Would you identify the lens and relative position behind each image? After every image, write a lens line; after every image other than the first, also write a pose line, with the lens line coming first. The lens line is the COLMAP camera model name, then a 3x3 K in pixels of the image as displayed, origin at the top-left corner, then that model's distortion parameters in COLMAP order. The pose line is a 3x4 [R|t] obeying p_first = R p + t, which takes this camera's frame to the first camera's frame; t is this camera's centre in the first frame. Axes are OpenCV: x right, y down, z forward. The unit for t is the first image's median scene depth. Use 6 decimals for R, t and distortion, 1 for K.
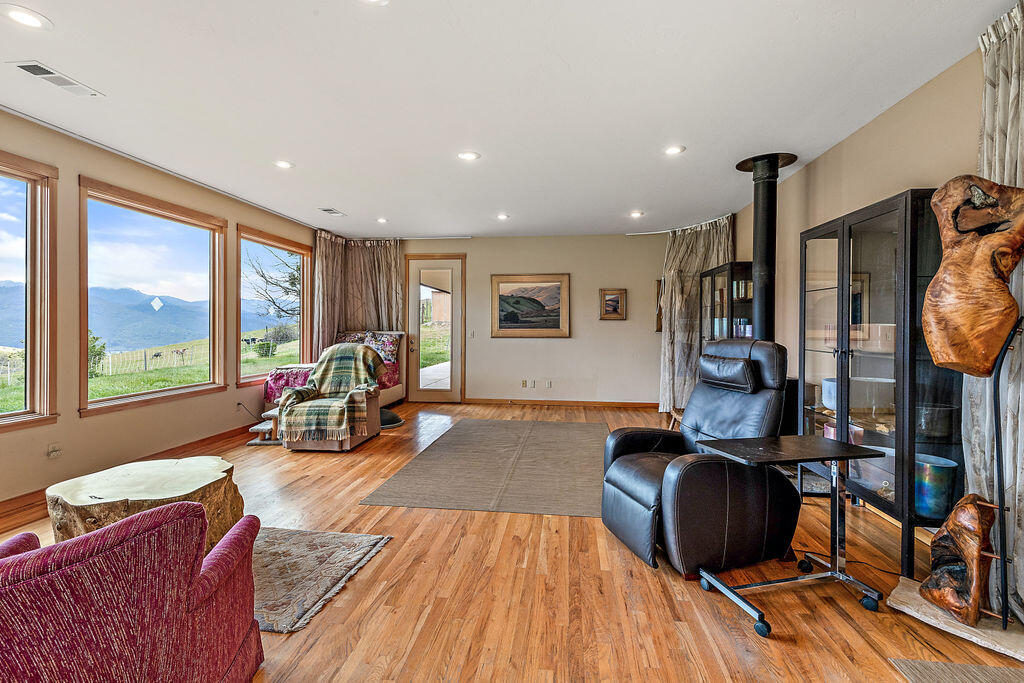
lens RADIAL K [[466.7, 0, 506.7], [0, 466.7, 333.3], [0, 0, 1]] dist [0.003066, 0.001288]
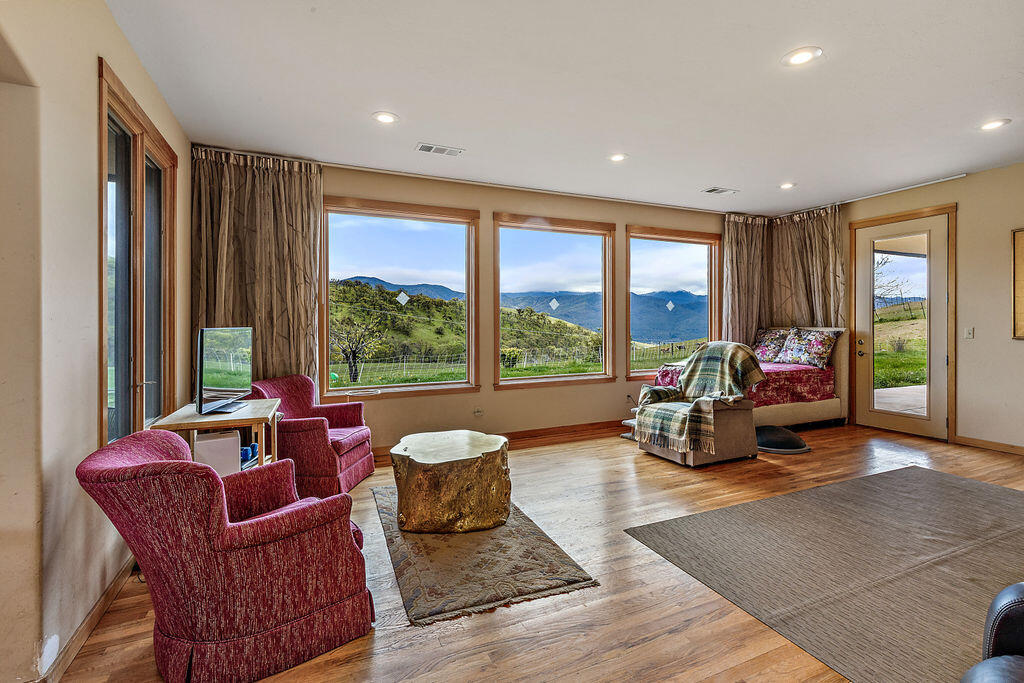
lens RADIAL K [[466.7, 0, 515.4], [0, 466.7, 328.1], [0, 0, 1]] dist [0.003066, 0.001288]
pose [[0.524783, 0.005559, -0.851218, 0.195518], [-0.005413, 0.999980, 0.003194, -0.004165], [0.851219, 0.002932, 0.524802, 0.243331]]
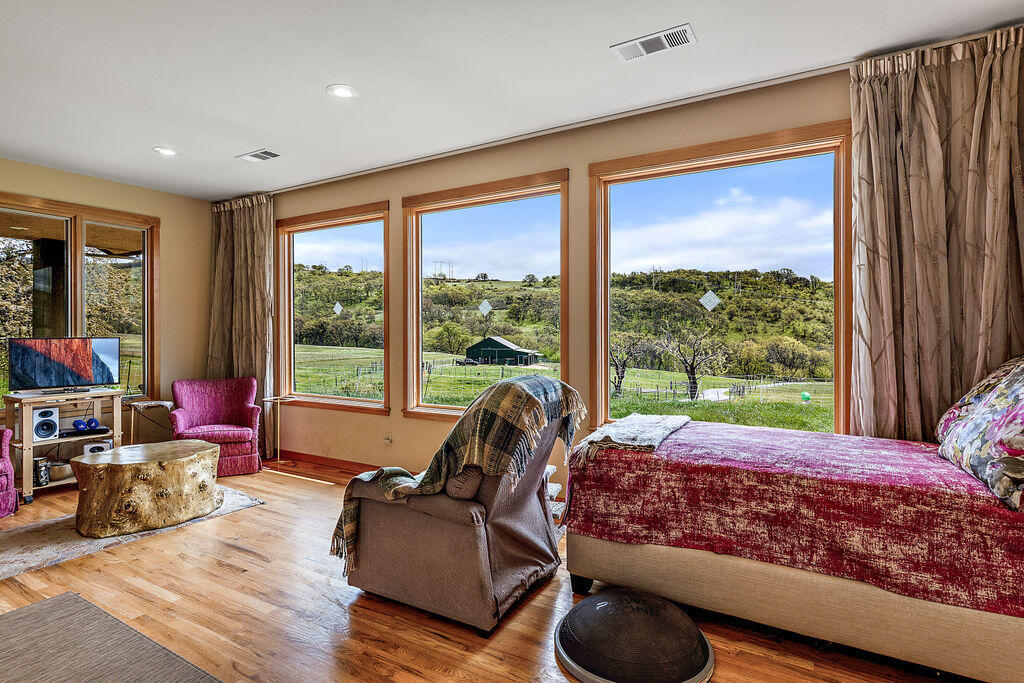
lens RADIAL K [[519.7, 0, 502.2], [0, 519.7, 334.1], [0, 0, 1]] dist [-0.001349, 0.000711]
pose [[-0.390055, 0.002734, -0.920788, 0.092128], [-0.010133, 0.999922, 0.007261, -0.019081], [0.920736, 0.012163, -0.389997, 1.209324]]
